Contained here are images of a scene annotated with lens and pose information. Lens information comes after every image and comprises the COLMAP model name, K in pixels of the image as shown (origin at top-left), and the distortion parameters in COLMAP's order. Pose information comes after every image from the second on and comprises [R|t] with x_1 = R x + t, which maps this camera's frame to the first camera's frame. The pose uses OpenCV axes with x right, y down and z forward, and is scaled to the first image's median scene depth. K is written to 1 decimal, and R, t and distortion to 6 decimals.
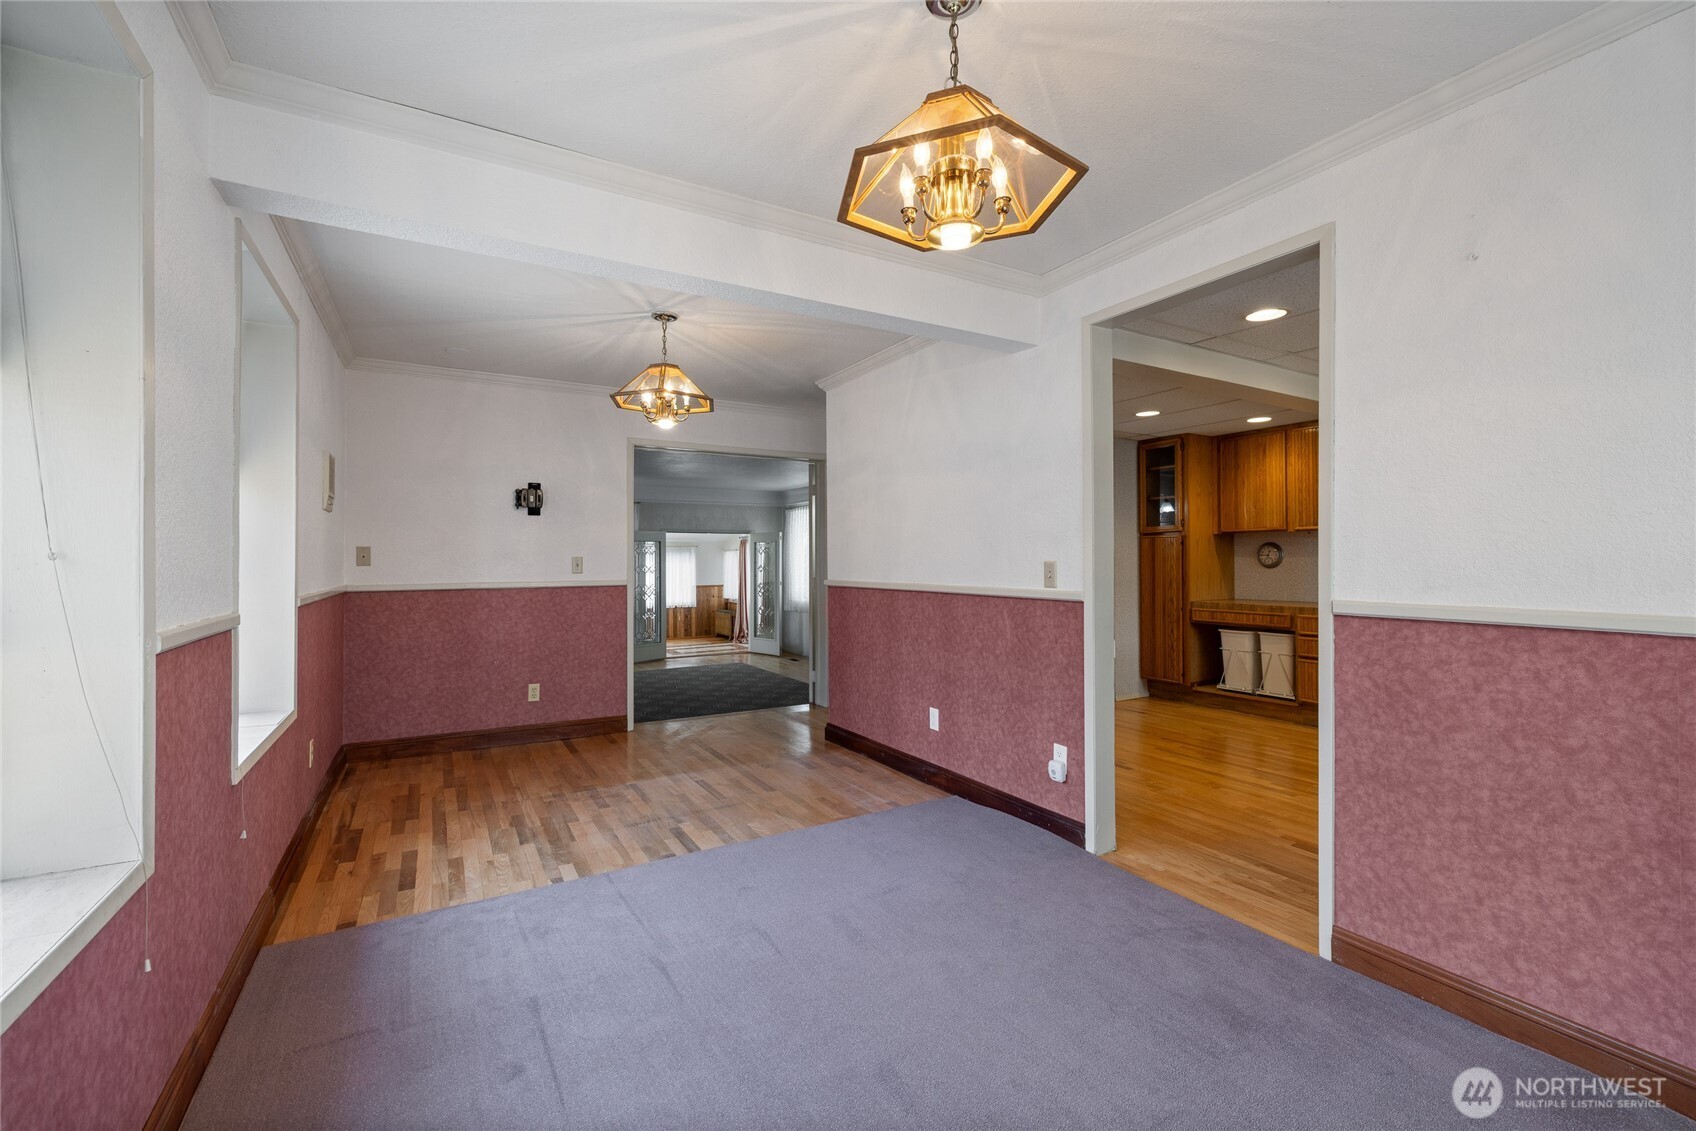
lens RADIAL K [[709.0, 0, 846.5], [0, 709.0, 564.4], [0, 0, 1]] dist [0.002208, -0.000309]
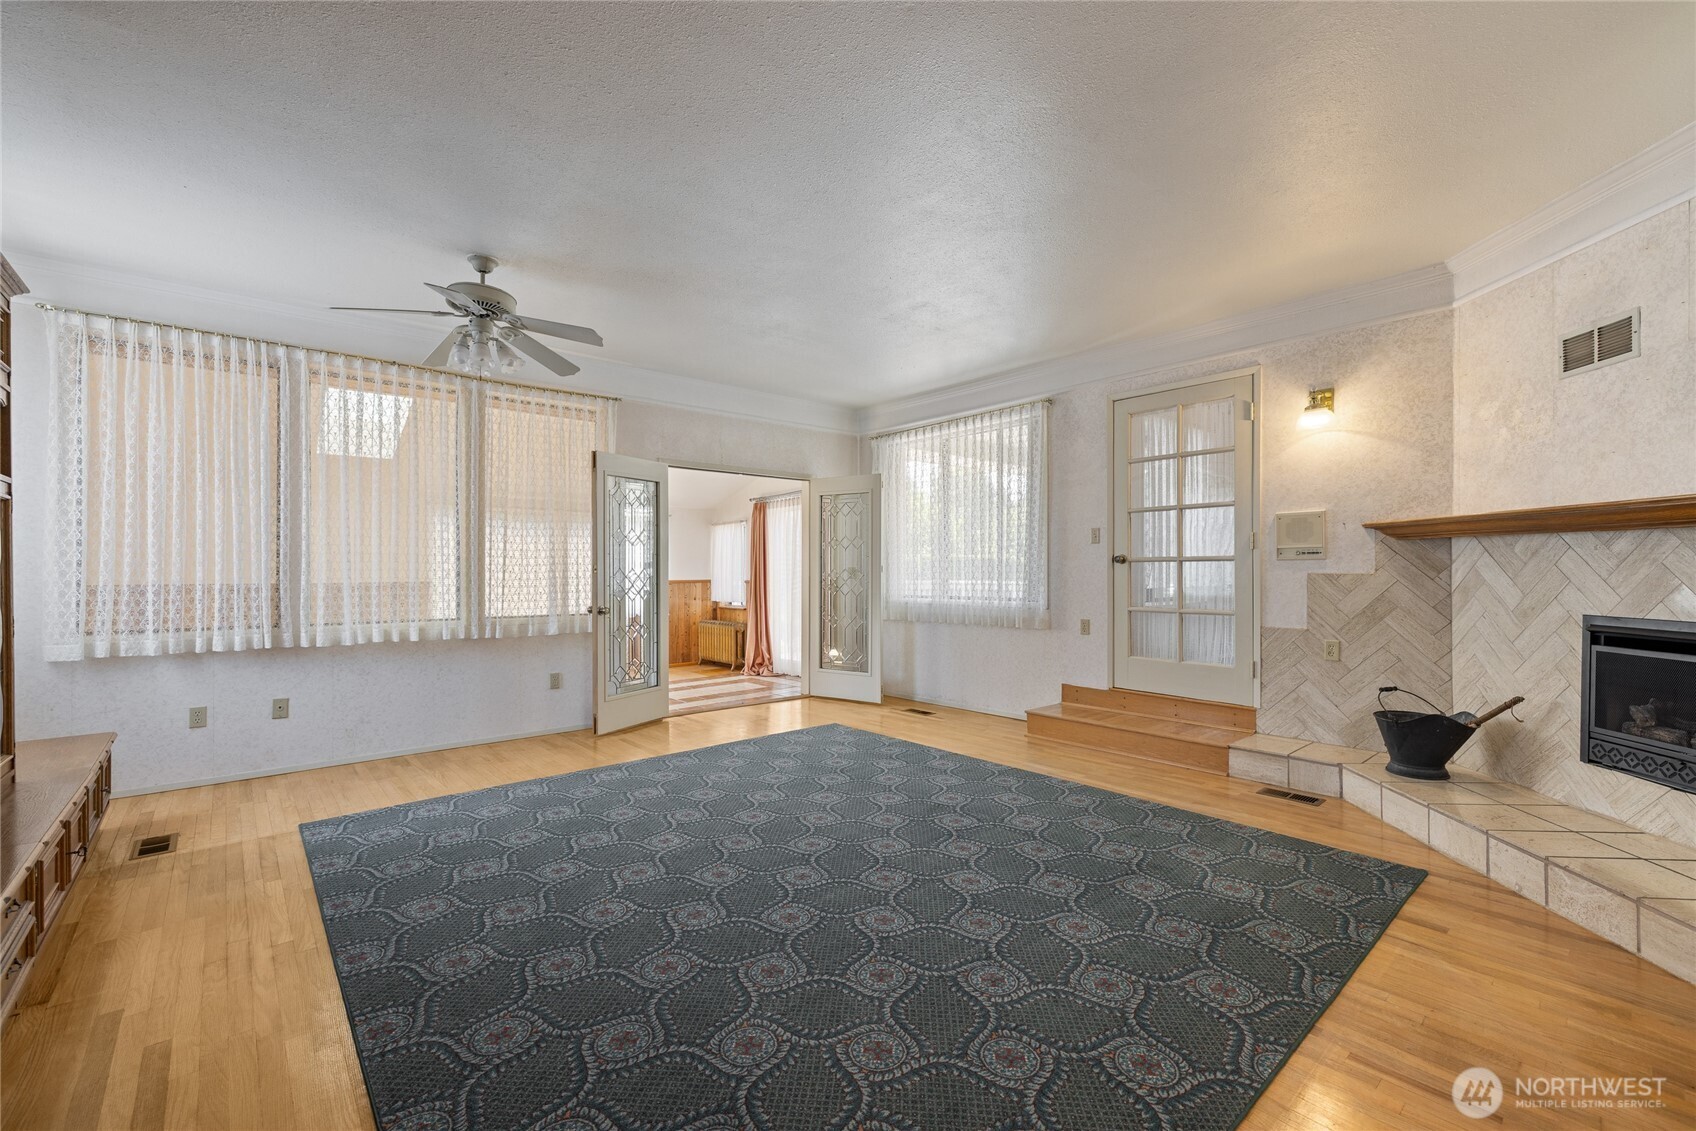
lens RADIAL K [[710.7, 0, 852.8], [0, 710.7, 573.6], [0, 0, 1]] dist [0.001544, 0.000019]
pose [[0.981209, 0.001598, 0.192941, -0.786913], [-0.001179, 0.999997, -0.002291, 0.113007], [-0.192944, 0.002021, 0.981208, 1.692195]]
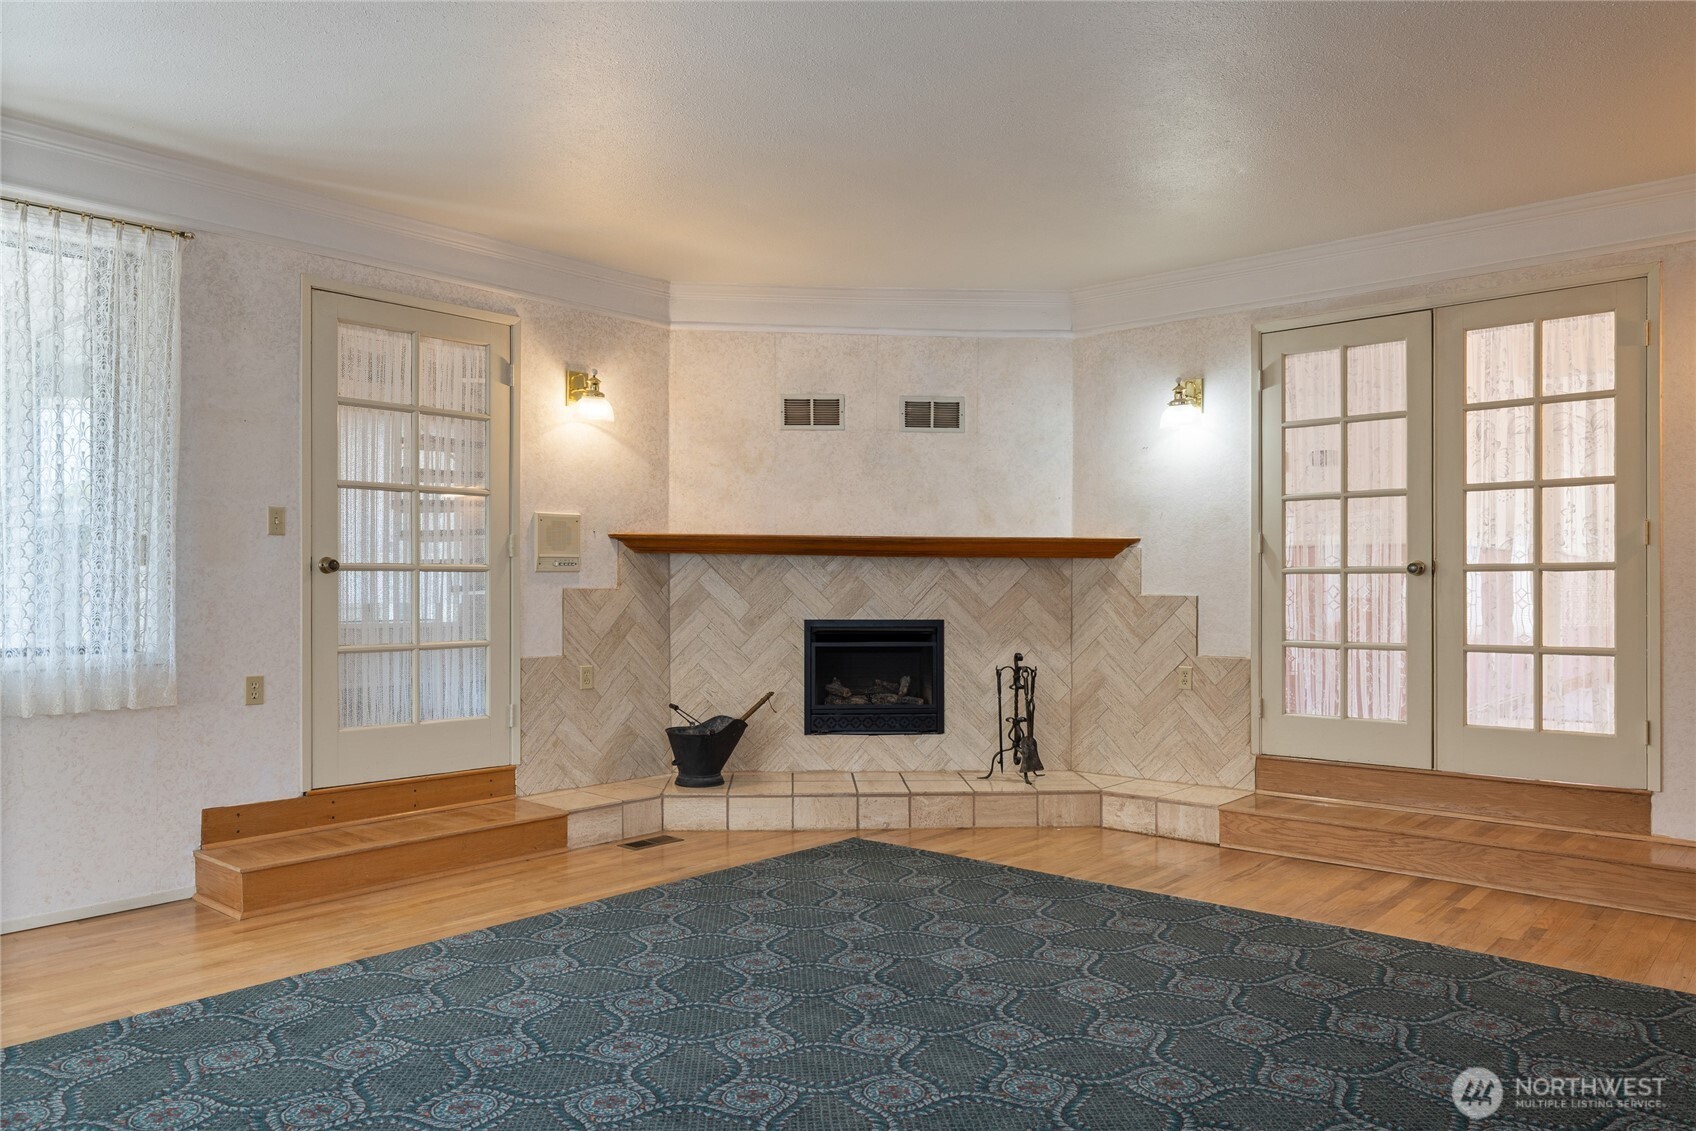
lens RADIAL K [[1172.4, 0, 844.4], [0, 1172.4, 594.9], [0, 0, 1]] dist [-0.000054, 0.000798]
pose [[-0.320942, -0.003231, 0.947093, -1.545429], [0.006949, 0.999959, 0.005766, 0.111219], [-0.947073, 0.008432, -0.320907, 2.980831]]
